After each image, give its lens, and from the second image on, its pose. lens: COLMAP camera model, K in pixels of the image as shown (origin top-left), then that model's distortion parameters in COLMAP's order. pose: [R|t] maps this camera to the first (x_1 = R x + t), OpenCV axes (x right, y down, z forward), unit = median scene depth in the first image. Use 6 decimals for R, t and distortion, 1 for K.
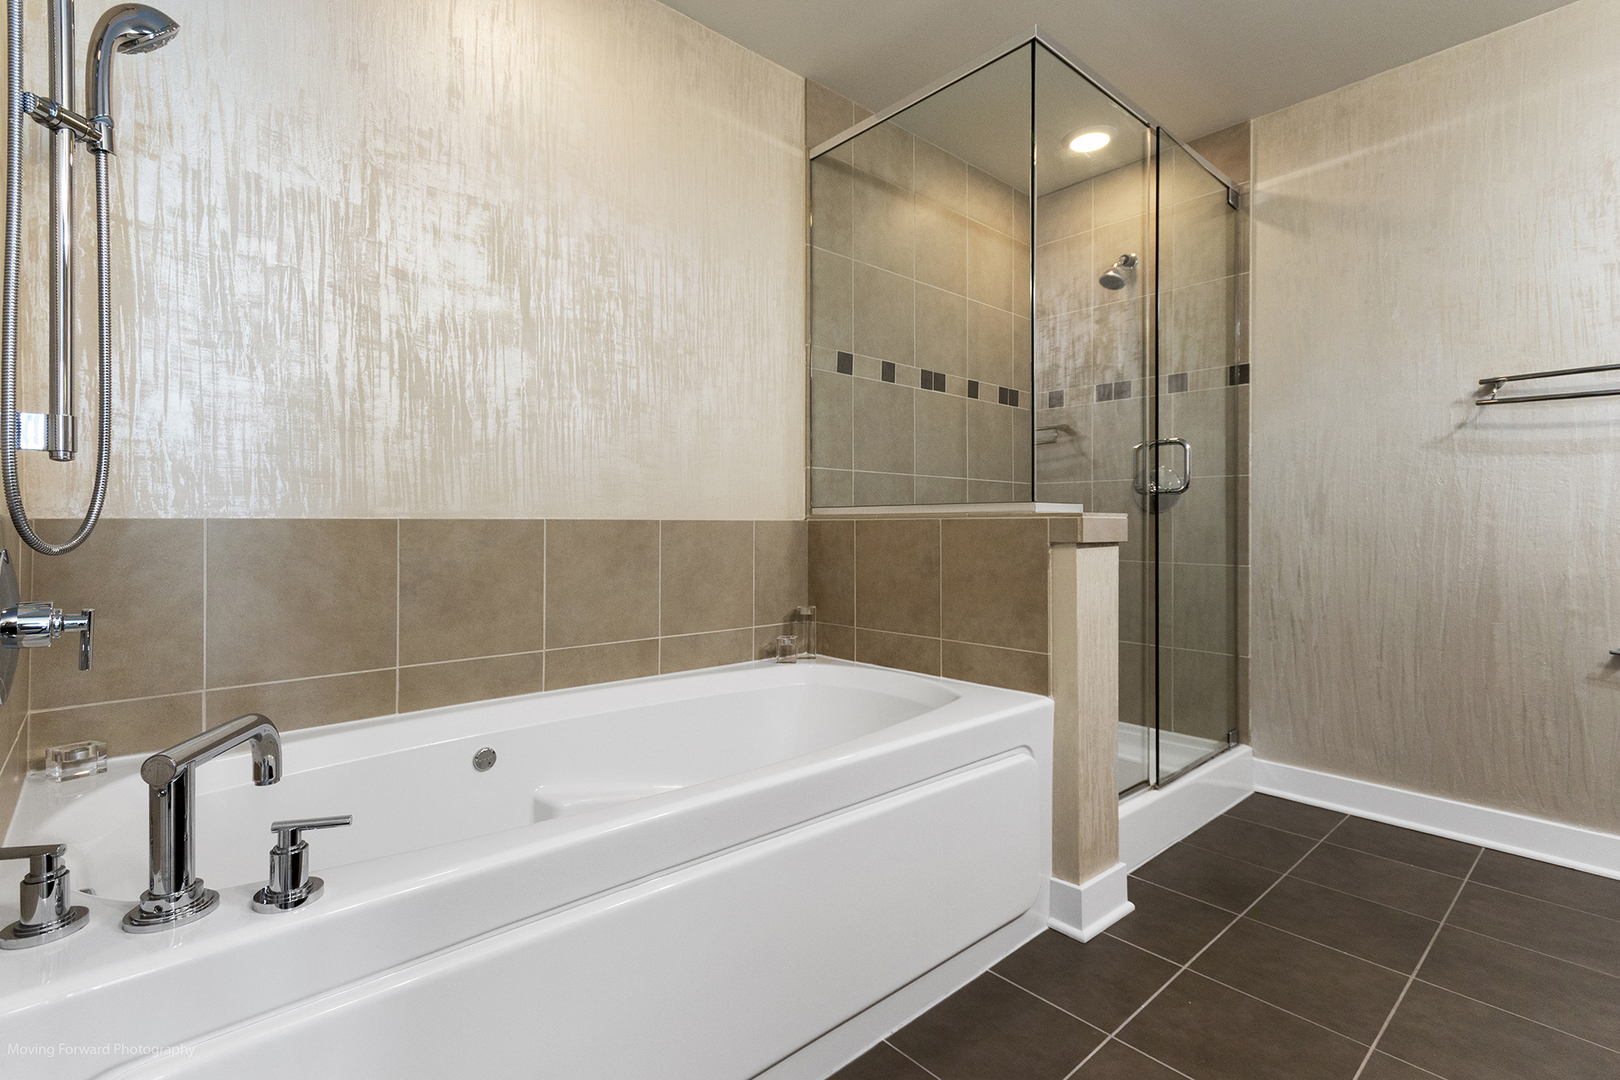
lens RADIAL K [[739.2, 0, 788.8], [0, 739.2, 516.8], [0, 0, 1]] dist [-0.002512, -0.000238]
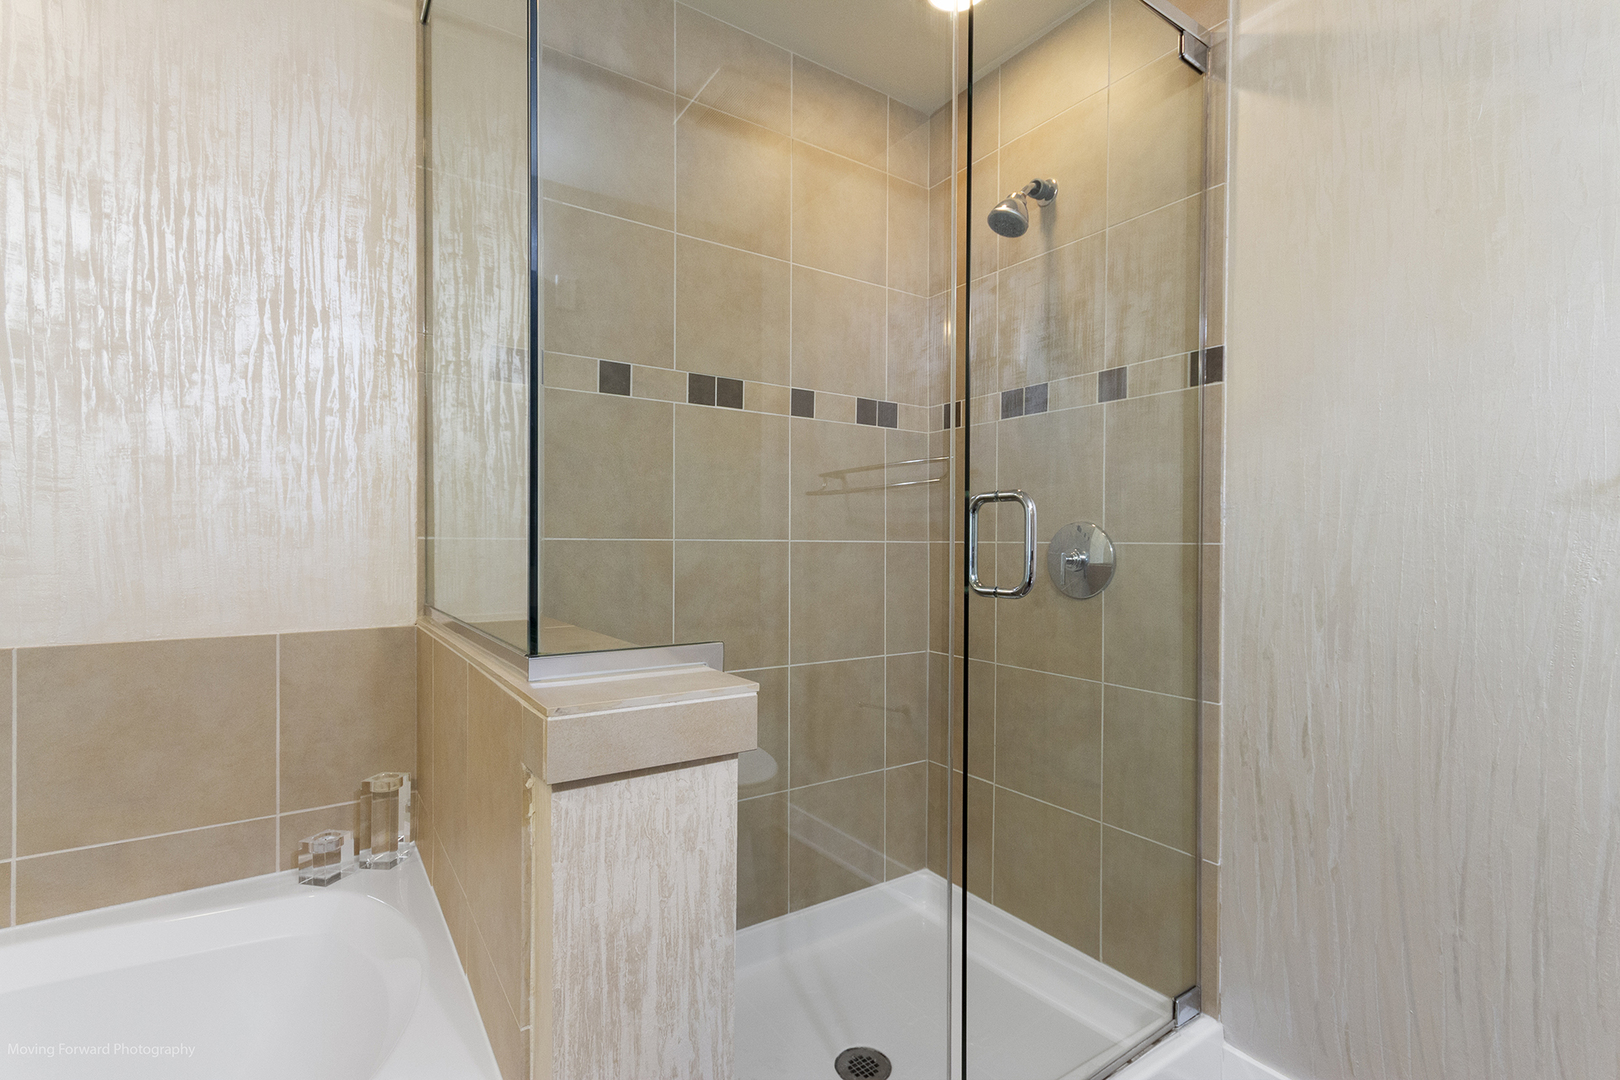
lens RADIAL K [[723.3, 0, 808.7], [0, 723.3, 542.9], [0, 0, 1]] dist [0.004955, -0.000580]
pose [[0.992844, 0.001864, -0.119403, 0.388335], [-0.000467, 0.999931, 0.011727, -0.065731], [0.119416, -0.011587, 0.992777, 0.424254]]
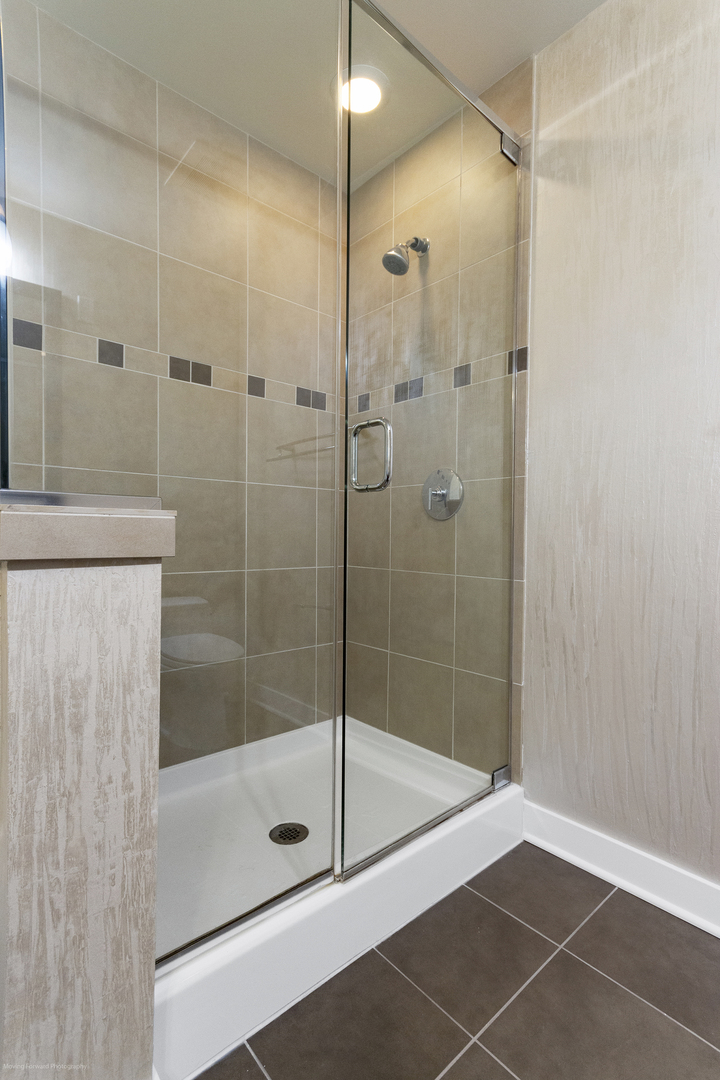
lens RADIAL K [[506.4, 0, 360.0], [0, 506.4, 540.0], [0, 0, 1]] dist [0.007654, 0.000905]
pose [[0.999927, 0.005473, 0.010747, 0.437637], [-0.005702, 0.999755, 0.021398, 0.007020], [-0.010627, -0.021458, 0.999713, 0.418306]]
